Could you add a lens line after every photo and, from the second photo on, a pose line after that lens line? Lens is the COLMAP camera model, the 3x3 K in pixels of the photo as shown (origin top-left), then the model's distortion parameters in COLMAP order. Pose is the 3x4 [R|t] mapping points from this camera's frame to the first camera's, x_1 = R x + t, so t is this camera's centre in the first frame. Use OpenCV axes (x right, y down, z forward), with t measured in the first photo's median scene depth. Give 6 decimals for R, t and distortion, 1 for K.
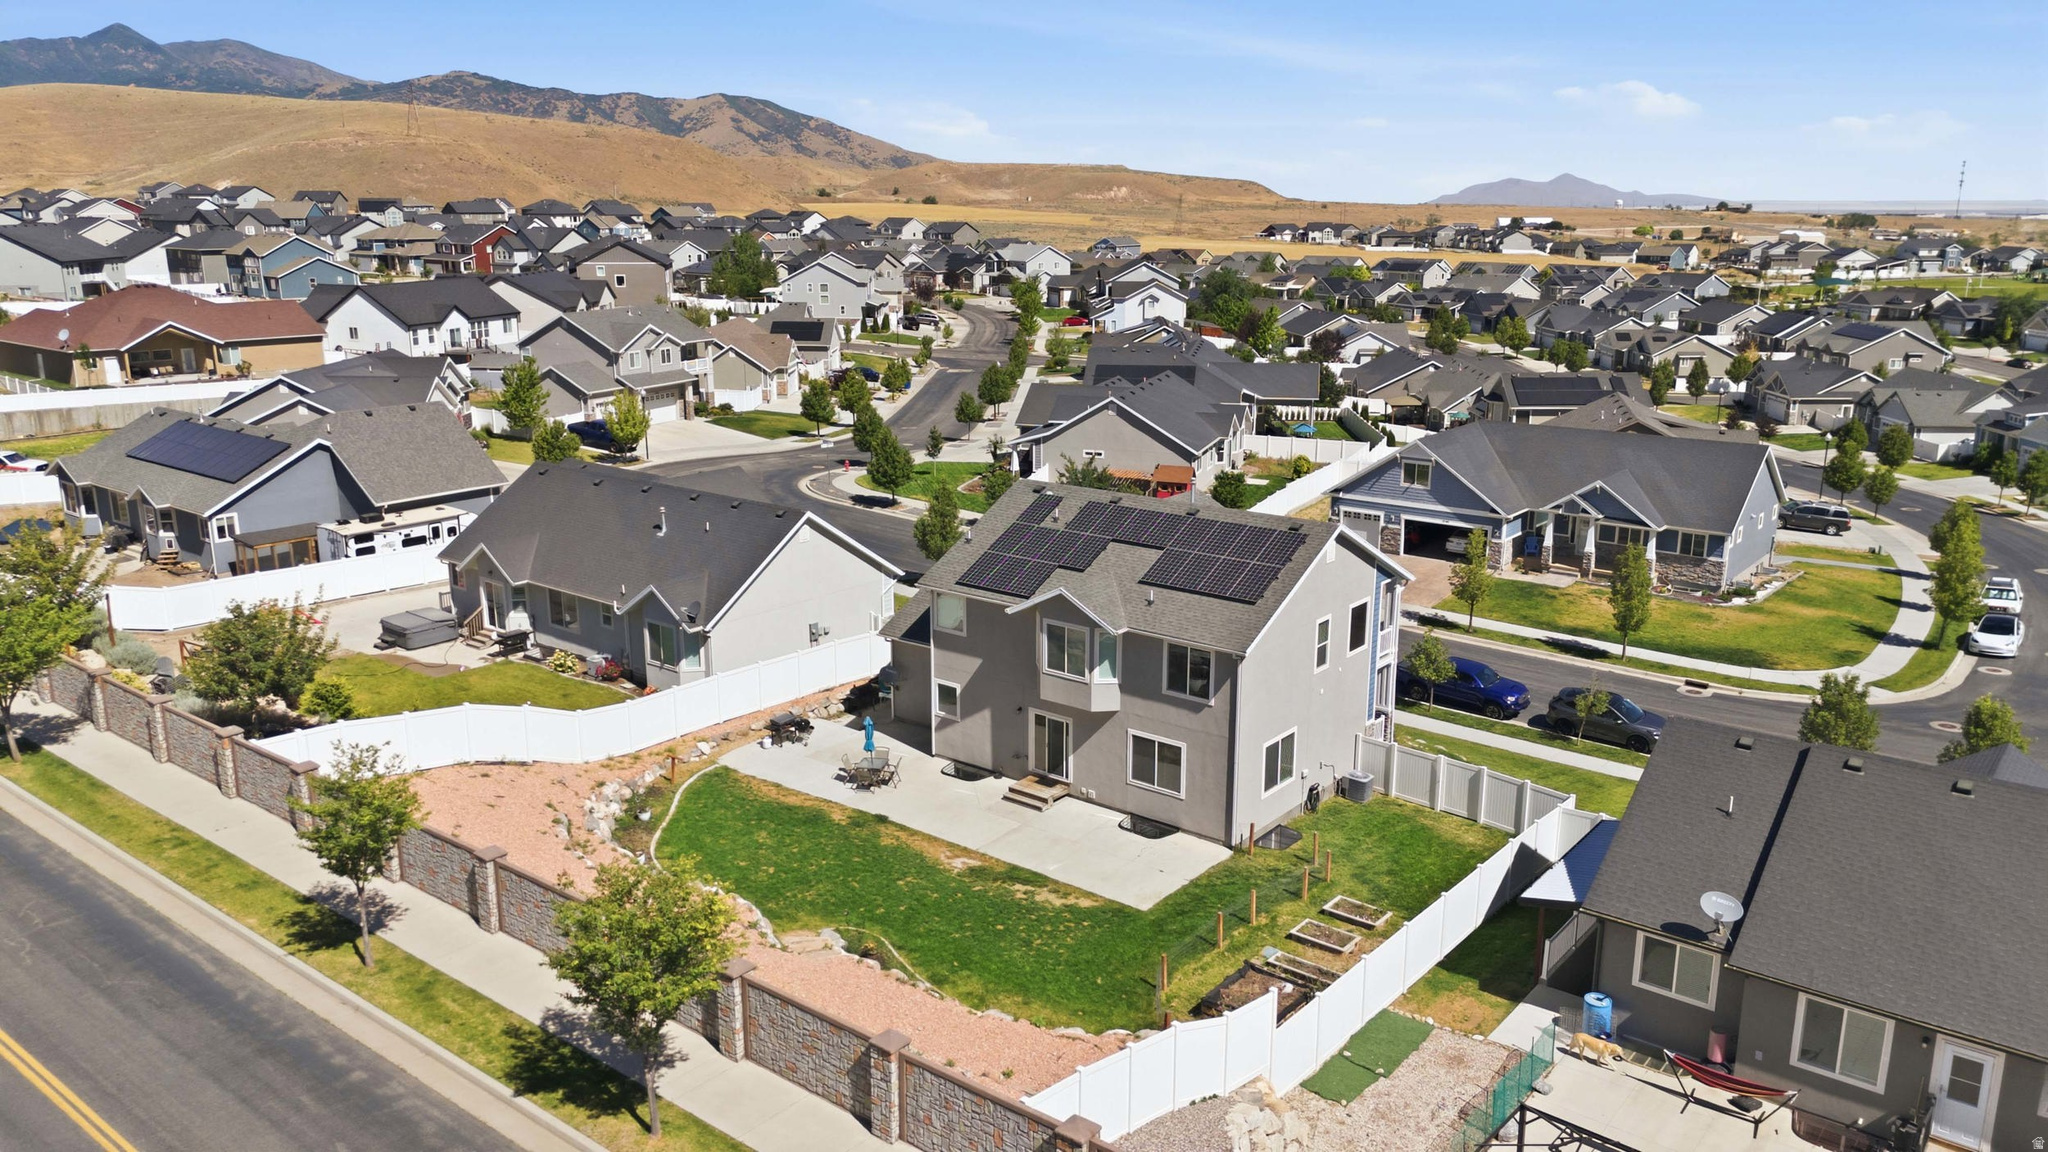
lens RADIAL K [[1498.8, 0, 1024.7], [0, 1498.8, 576.6], [0, 0, 1]] dist [0.090975, -0.088357]
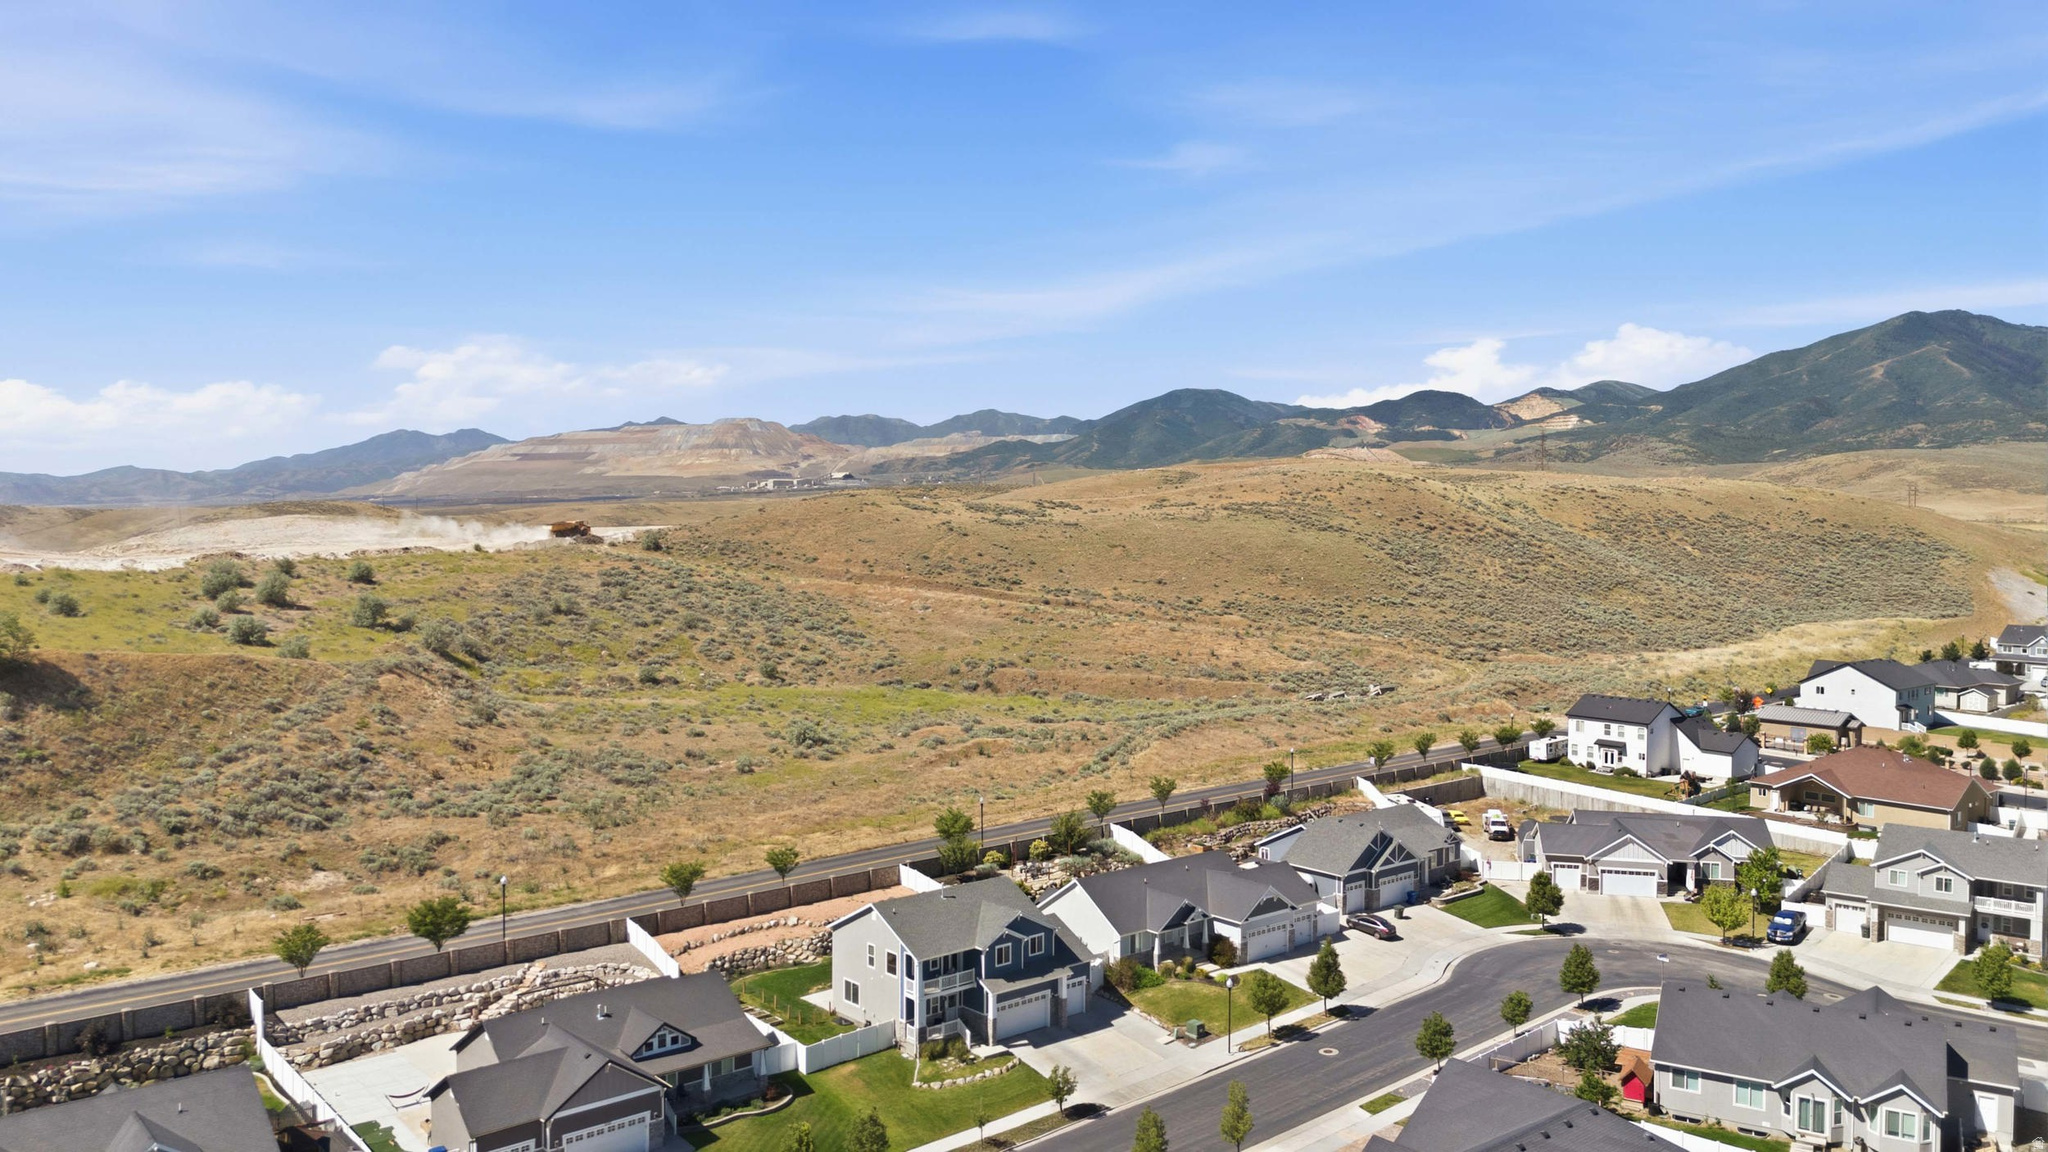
lens RADIAL K [[1498.8, 0, 1023.4], [0, 1498.8, 566.7], [0, 0, 1]] dist [0.090975, -0.088357]
pose [[-0.184912, 0.034120, -0.982163, 2.201521], [-0.236346, 0.968522, 0.078143, -0.702554], [0.953912, 0.246580, -0.171028, 1.355104]]
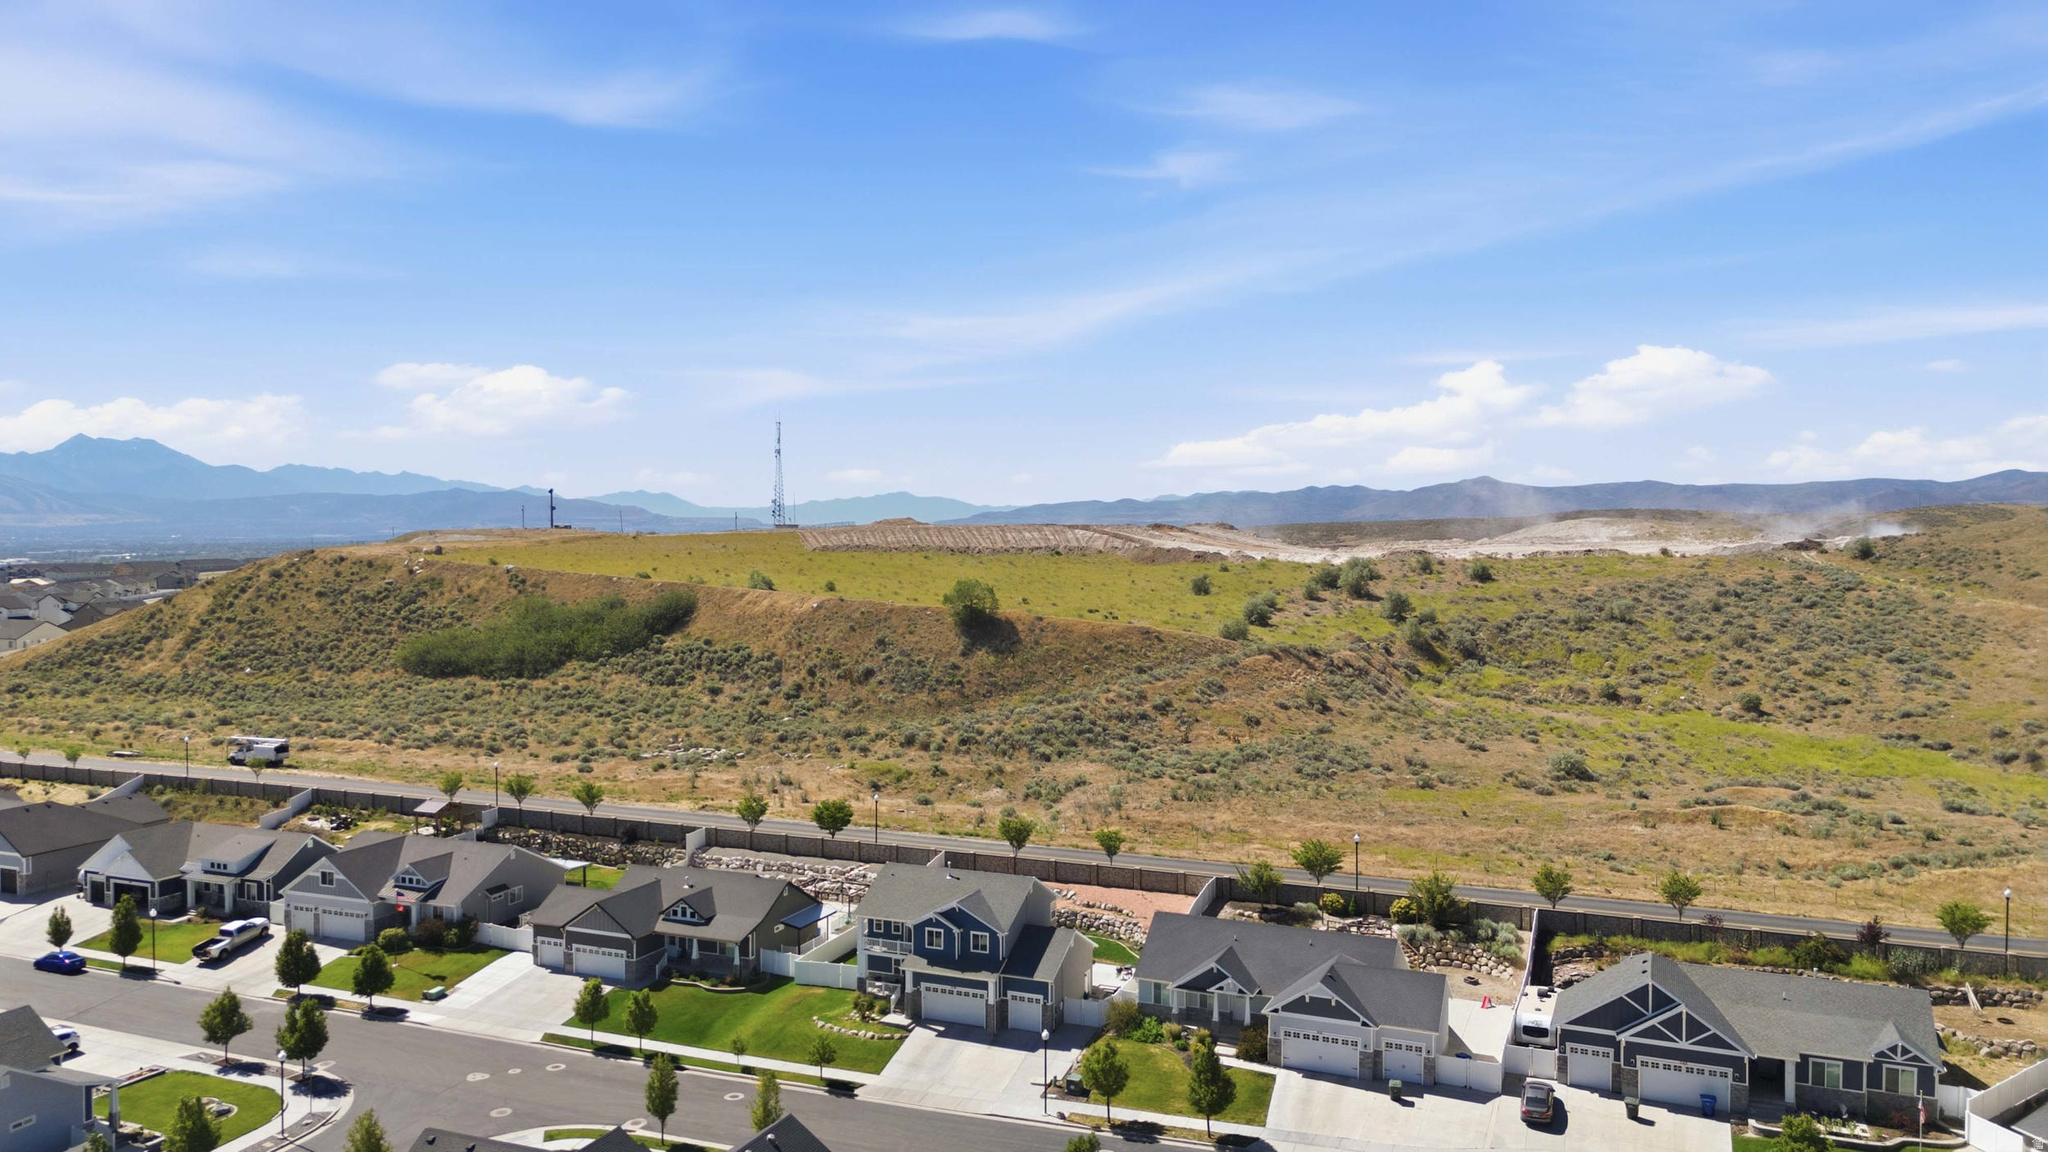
lens RADIAL K [[1498.8, 0, 1026.8], [0, 1498.8, 574.5], [0, 0, 1]] dist [0.090975, -0.088357]
pose [[-0.960624, 0.008758, -0.277712, 0.628966], [-0.068575, 0.961110, 0.267515, -1.103337], [0.269255, 0.276026, -0.922665, 3.002014]]
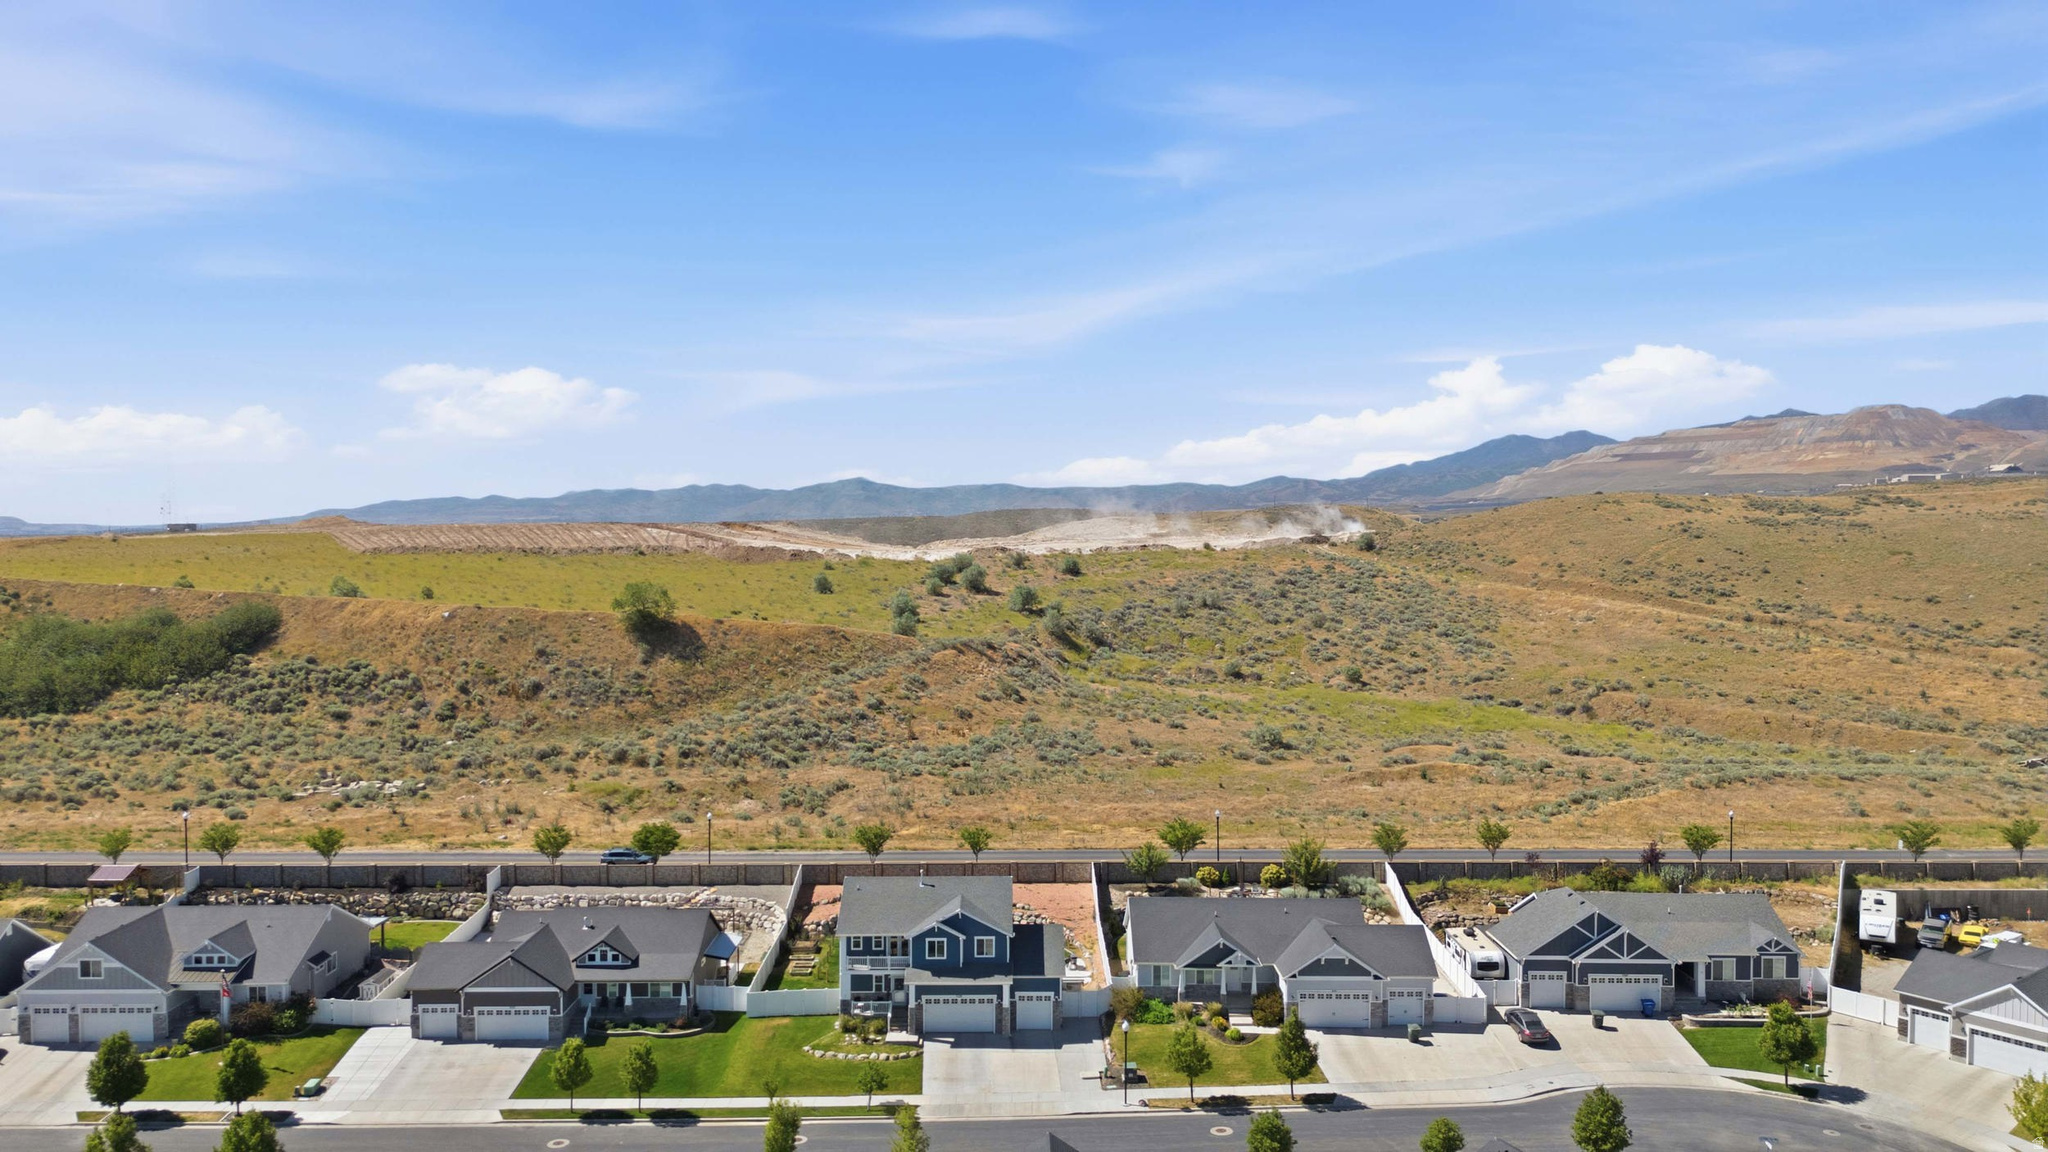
lens RADIAL K [[1498.8, 0, 1024.9], [0, 1498.8, 571.9], [0, 0, 1]] dist [0.090975, -0.088357]
pose [[-0.773593, 0.023347, -0.633253, 1.389654], [-0.152372, 0.963148, 0.221650, -1.004613], [0.615091, 0.267957, -0.741527, 2.607859]]
